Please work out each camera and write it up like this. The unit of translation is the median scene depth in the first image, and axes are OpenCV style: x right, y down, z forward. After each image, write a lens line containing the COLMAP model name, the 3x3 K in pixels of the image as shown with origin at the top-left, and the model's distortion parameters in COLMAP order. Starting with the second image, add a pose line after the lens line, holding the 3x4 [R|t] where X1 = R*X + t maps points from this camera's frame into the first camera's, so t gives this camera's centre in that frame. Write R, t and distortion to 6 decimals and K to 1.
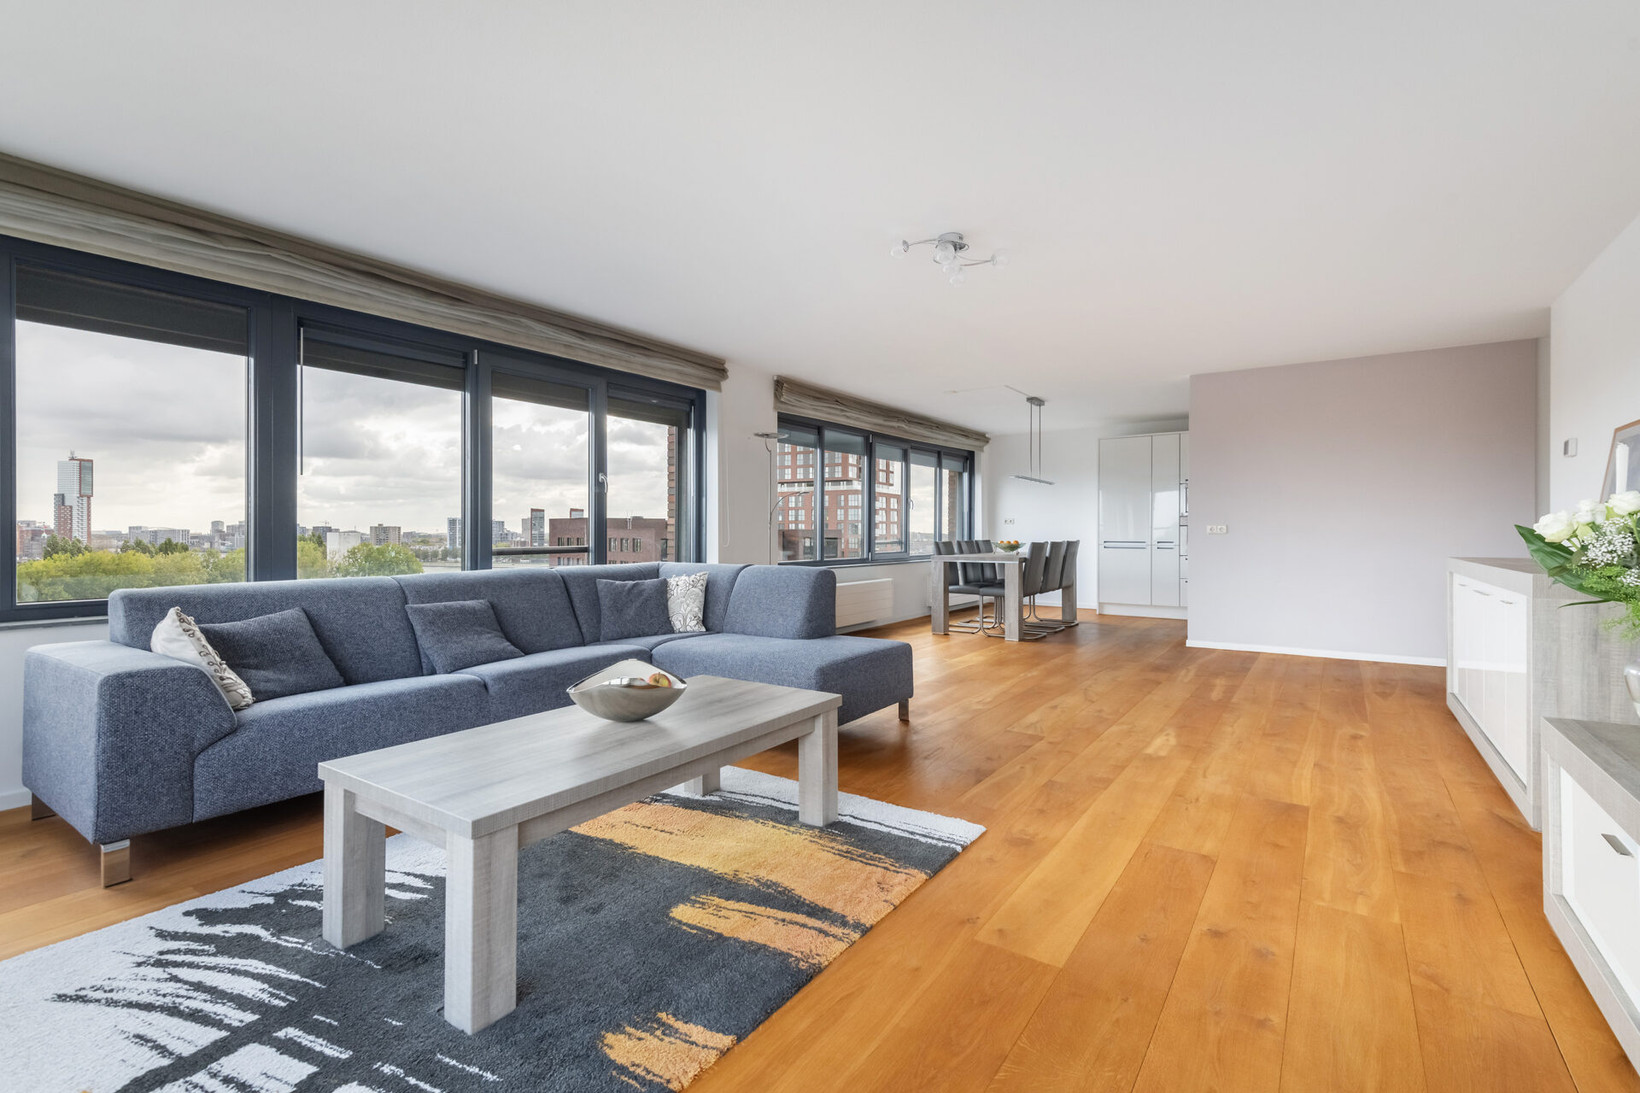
lens RADIAL K [[728.3, 0, 832.8], [0, 728.3, 533.6], [0, 0, 1]] dist [0.015168, -0.002803]
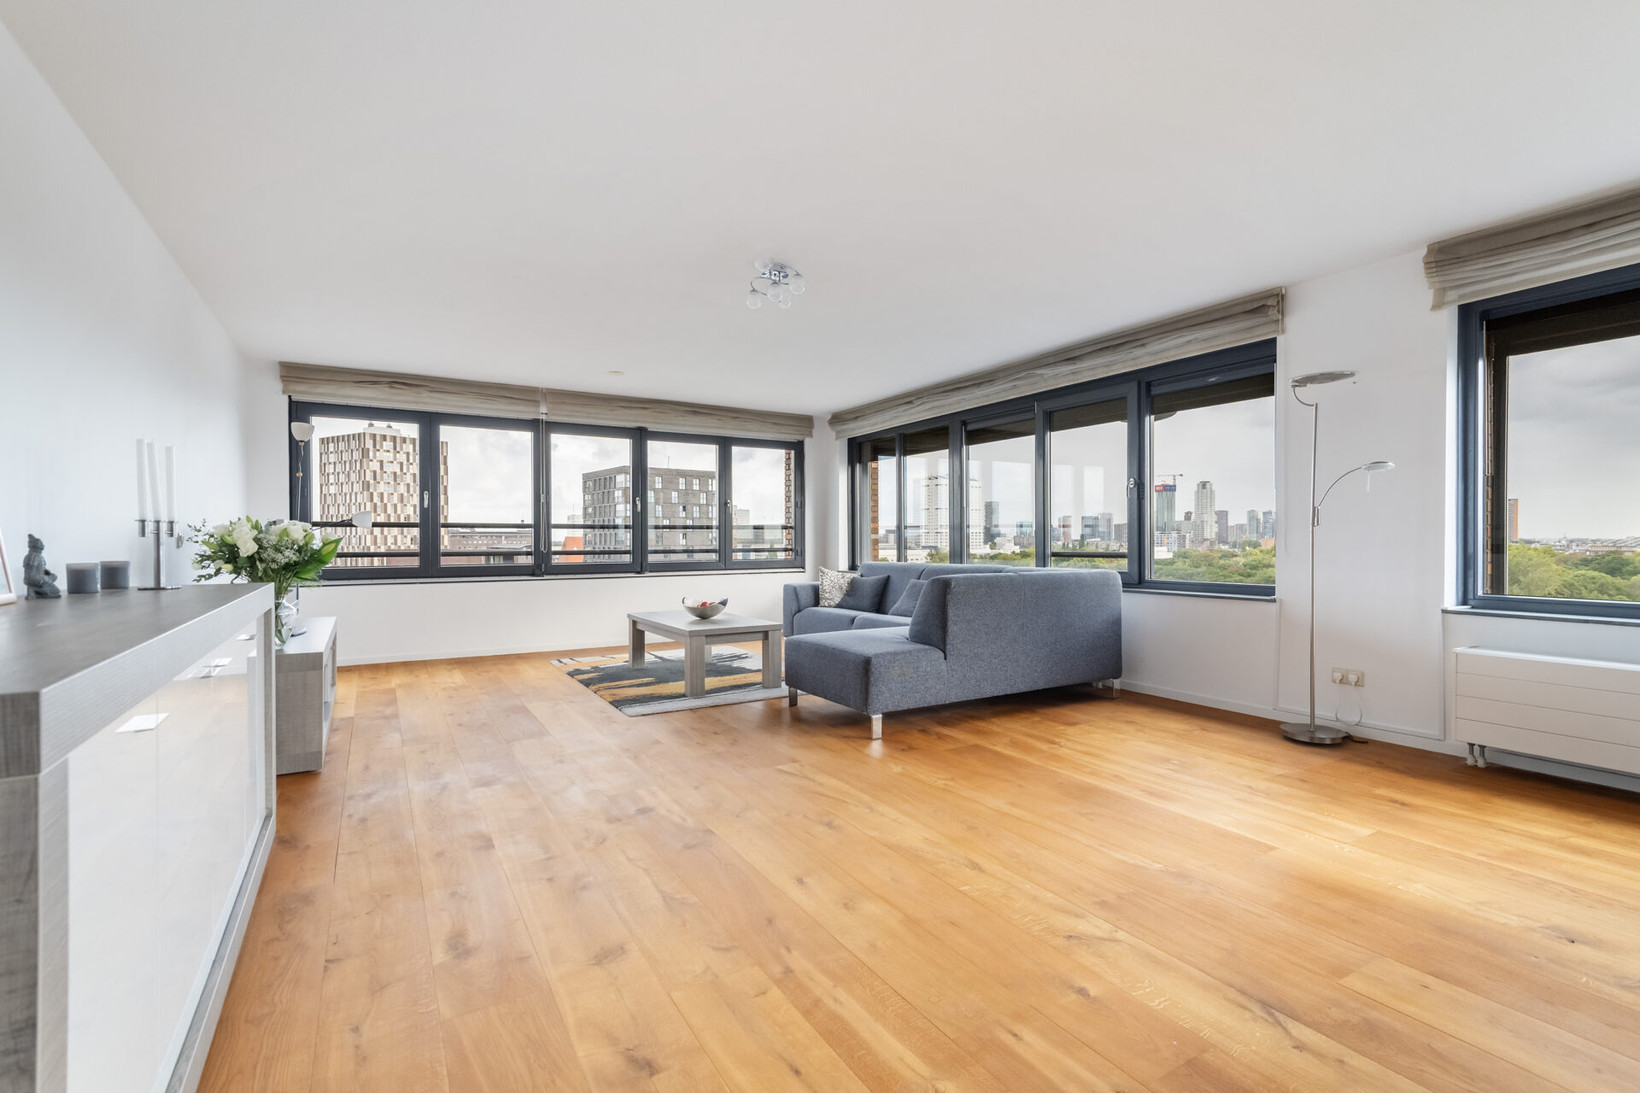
lens RADIAL K [[728.3, 0, 816.1], [0, 728.3, 552.3], [0, 0, 1]] dist [0.015168, -0.002803]
pose [[-0.426833, 0.019475, -0.904121, 0.868884], [0.000422, 0.999772, 0.021337, -0.005440], [0.904330, 0.008726, -0.426744, 1.180849]]
